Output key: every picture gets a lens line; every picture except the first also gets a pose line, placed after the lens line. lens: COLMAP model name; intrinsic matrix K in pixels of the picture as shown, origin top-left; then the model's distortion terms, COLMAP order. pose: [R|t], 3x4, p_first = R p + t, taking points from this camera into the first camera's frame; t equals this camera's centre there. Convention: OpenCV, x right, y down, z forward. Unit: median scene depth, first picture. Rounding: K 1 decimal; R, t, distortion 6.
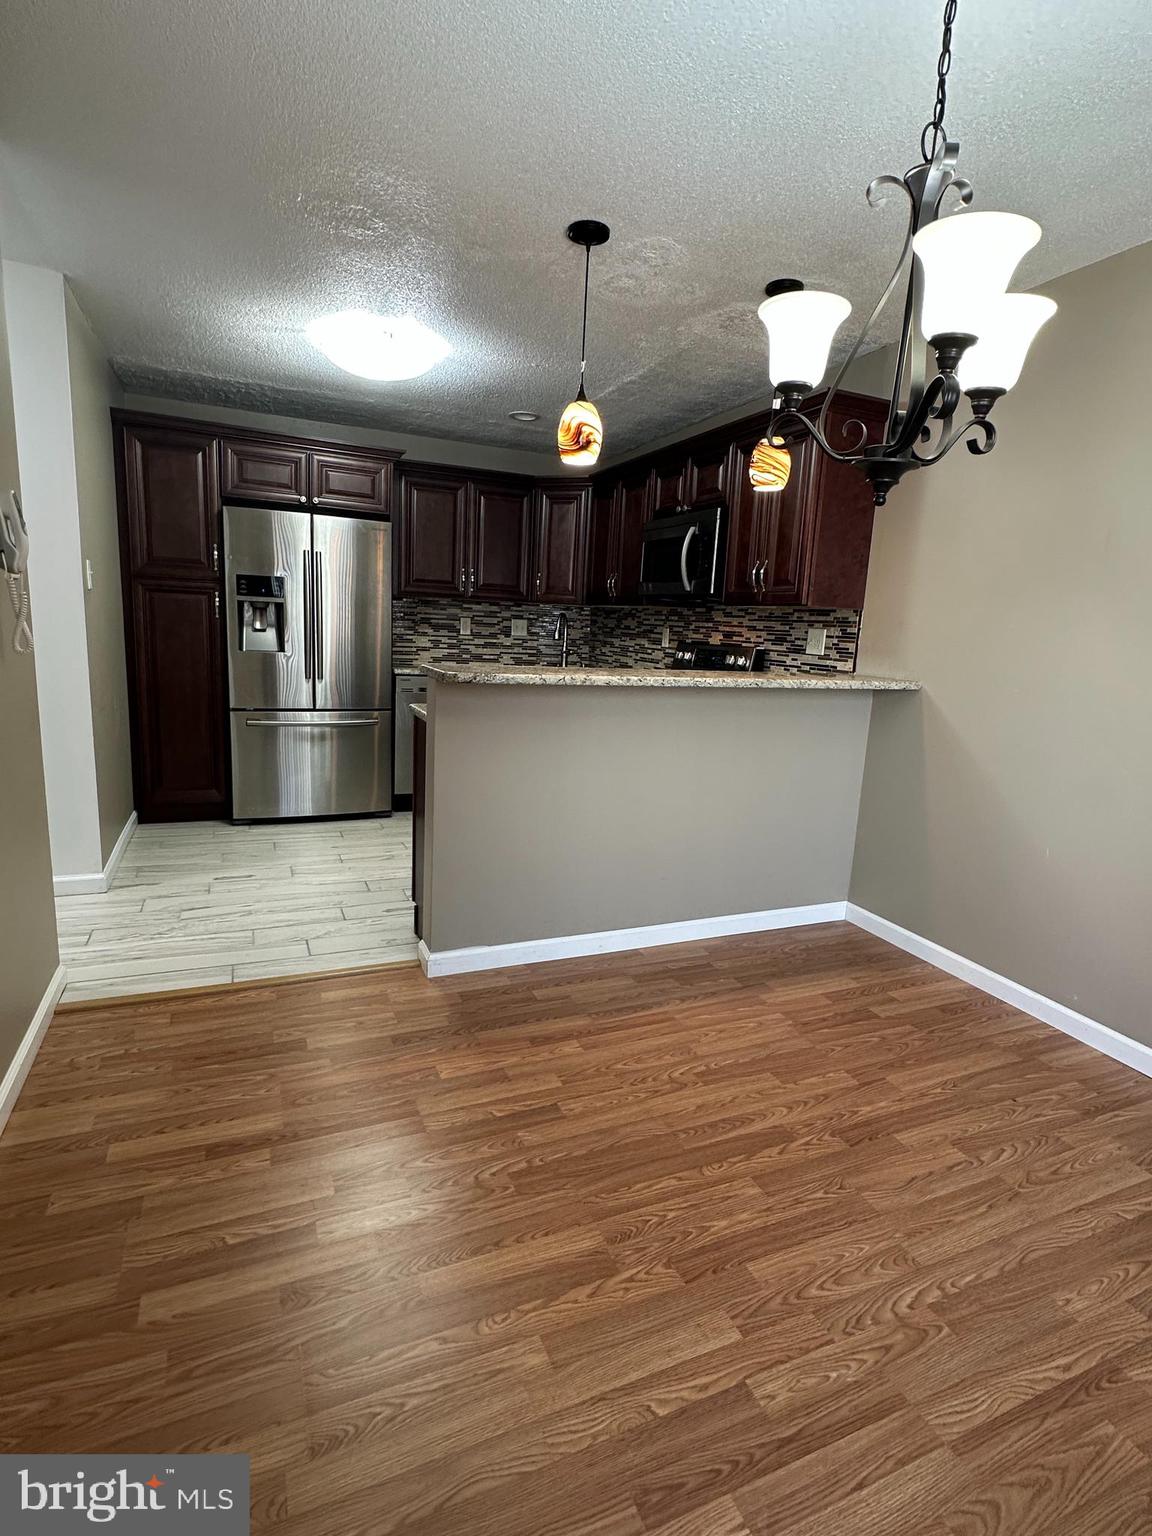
lens RADIAL K [[768.7, 0, 574.9], [0, 768.7, 766.1], [0, 0, 1]] dist [0.000115, -0.000213]
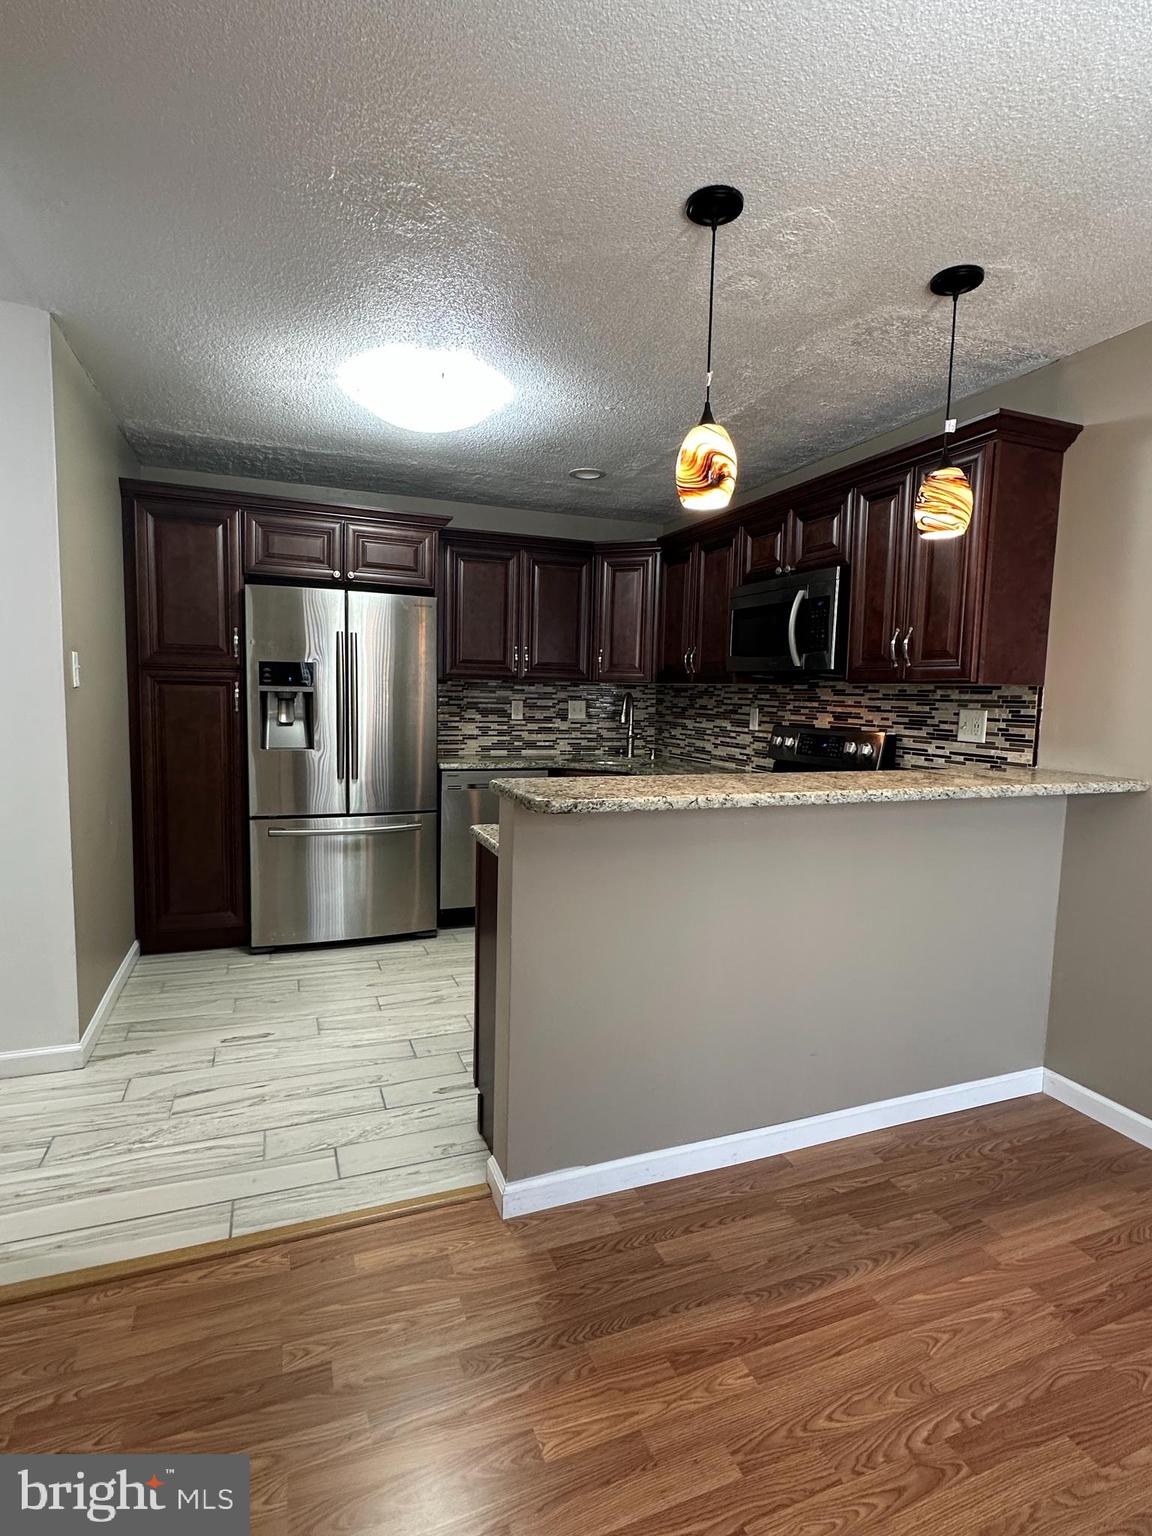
lens RADIAL K [[768.7, 0, 575.8], [0, 768.7, 767.8], [0, 0, 1]] dist [0.000115, -0.000213]
pose [[0.999050, -0.022389, -0.037383, -0.070025], [0.019039, 0.995965, -0.087695, -0.059852], [0.039196, 0.086900, 0.995446, 0.206448]]
